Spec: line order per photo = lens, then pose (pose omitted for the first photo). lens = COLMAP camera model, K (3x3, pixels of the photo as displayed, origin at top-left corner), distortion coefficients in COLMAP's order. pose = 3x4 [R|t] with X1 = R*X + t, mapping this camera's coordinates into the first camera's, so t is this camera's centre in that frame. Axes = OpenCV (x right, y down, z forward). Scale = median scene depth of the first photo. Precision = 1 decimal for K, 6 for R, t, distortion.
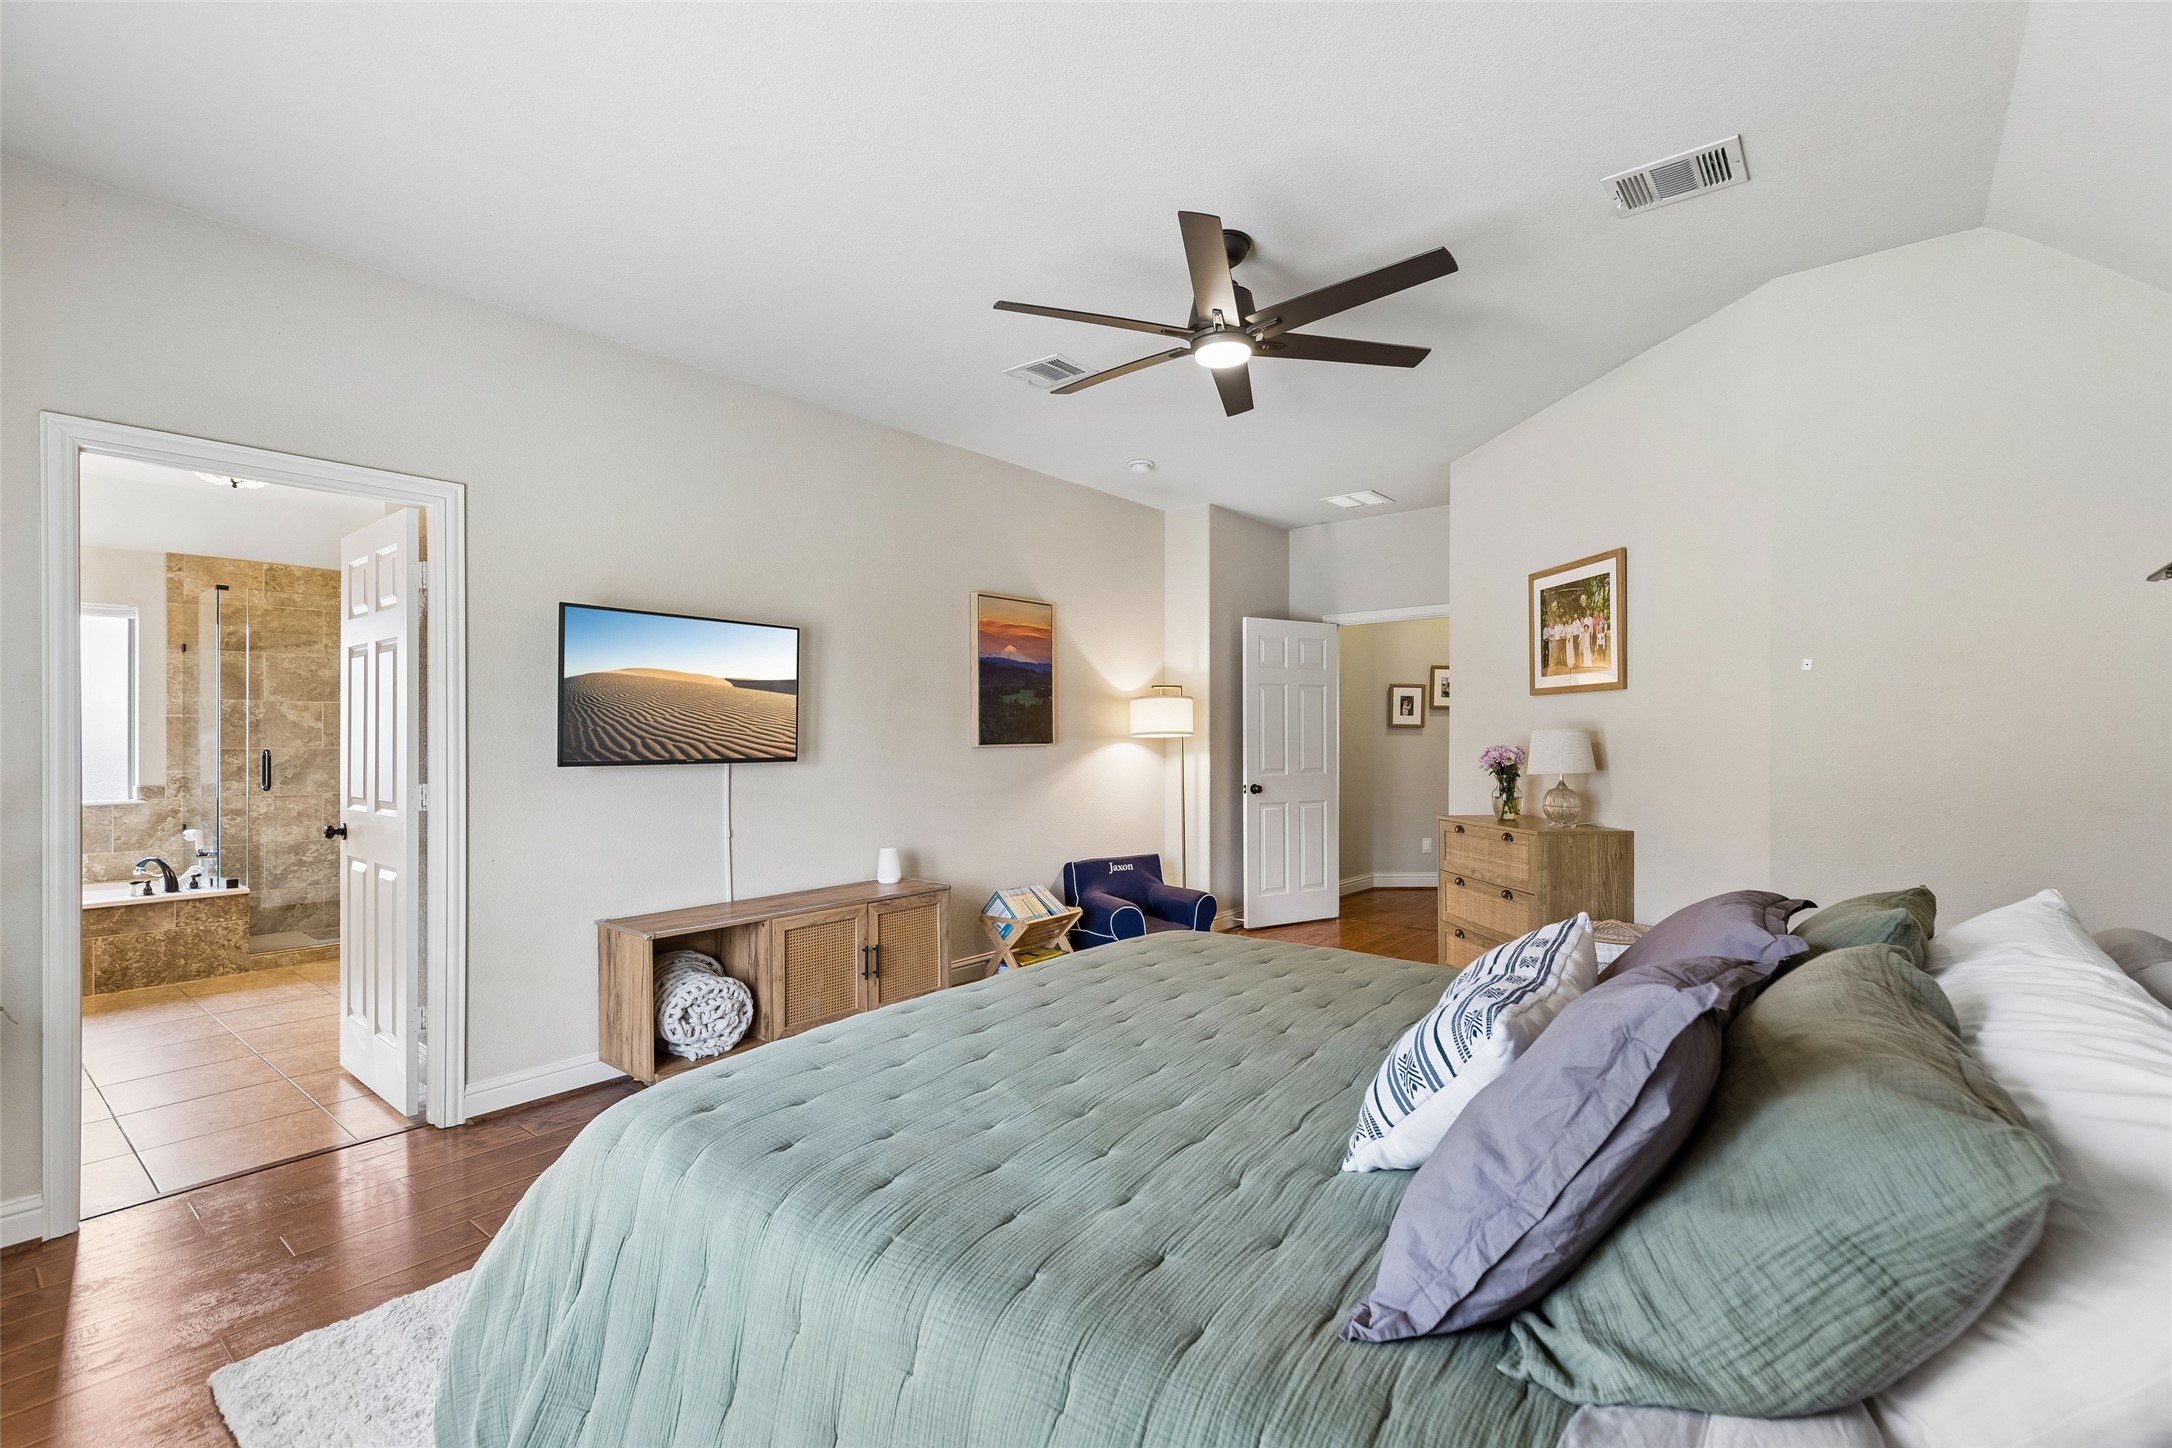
lens RADIAL K [[989.3, 0, 1086.3], [0, 989.3, 729.3], [0, 0, 1]] dist [0.005484, 0.000590]
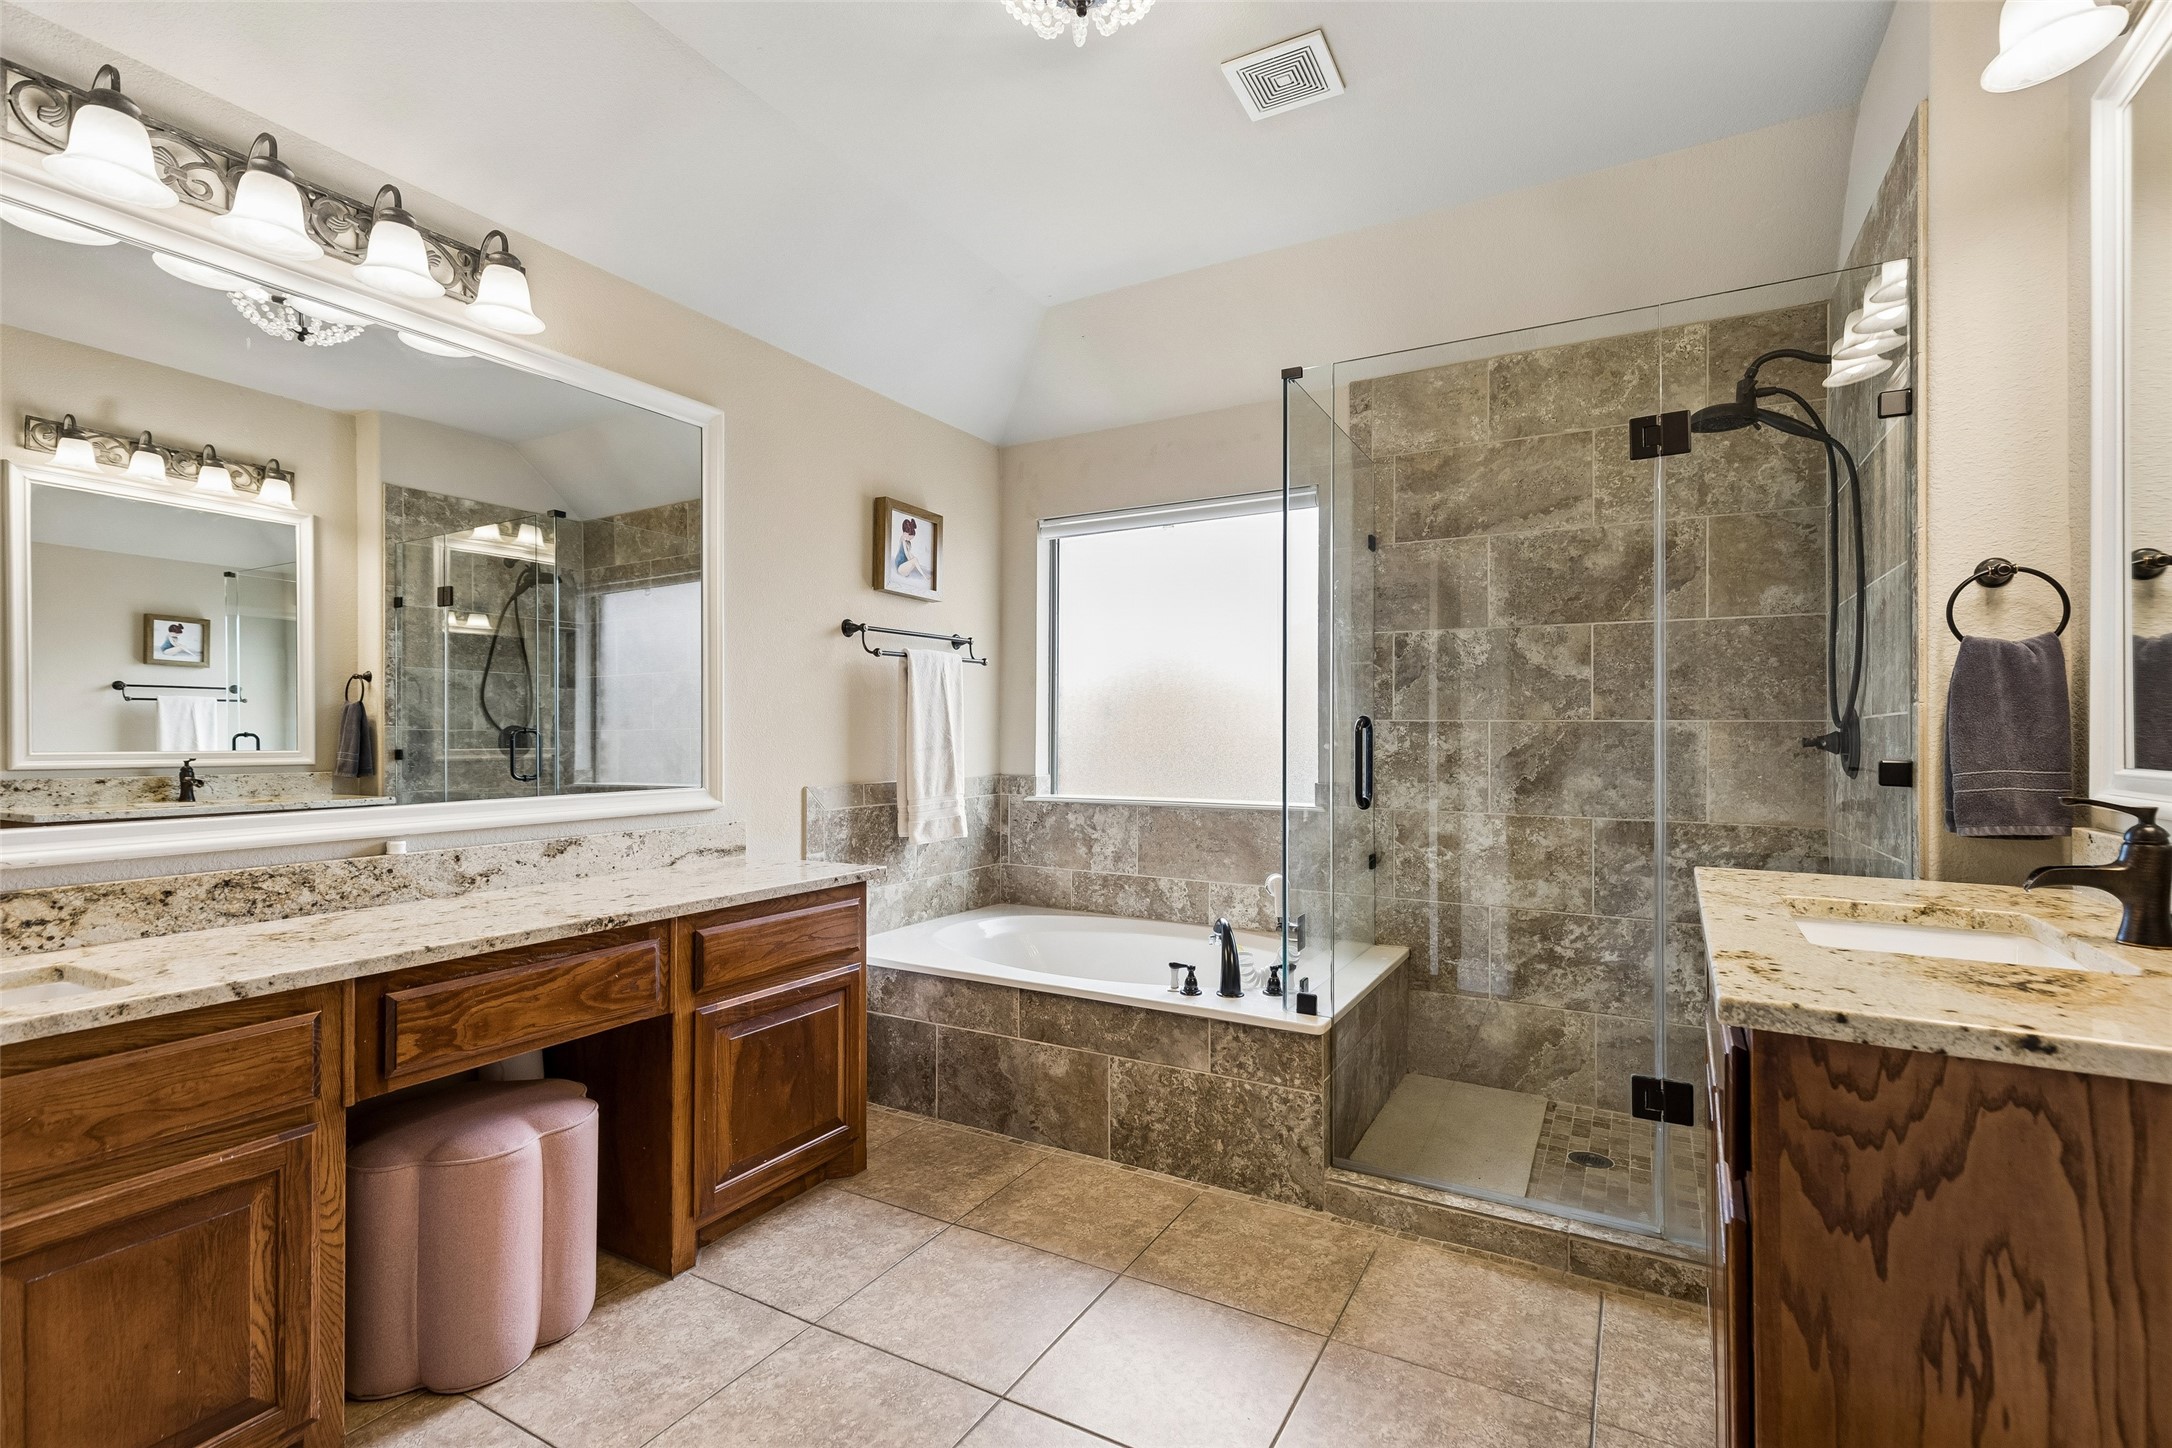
lens RADIAL K [[989.3, 0, 1087.4], [0, 989.3, 725.3], [0, 0, 1]] dist [0.005484, 0.000590]
pose [[0.177295, -0.001238, -0.984157, -0.372317], [0.004970, 0.999988, -0.000362, 0.021056], [0.984145, -0.004827, 0.177299, 0.724884]]
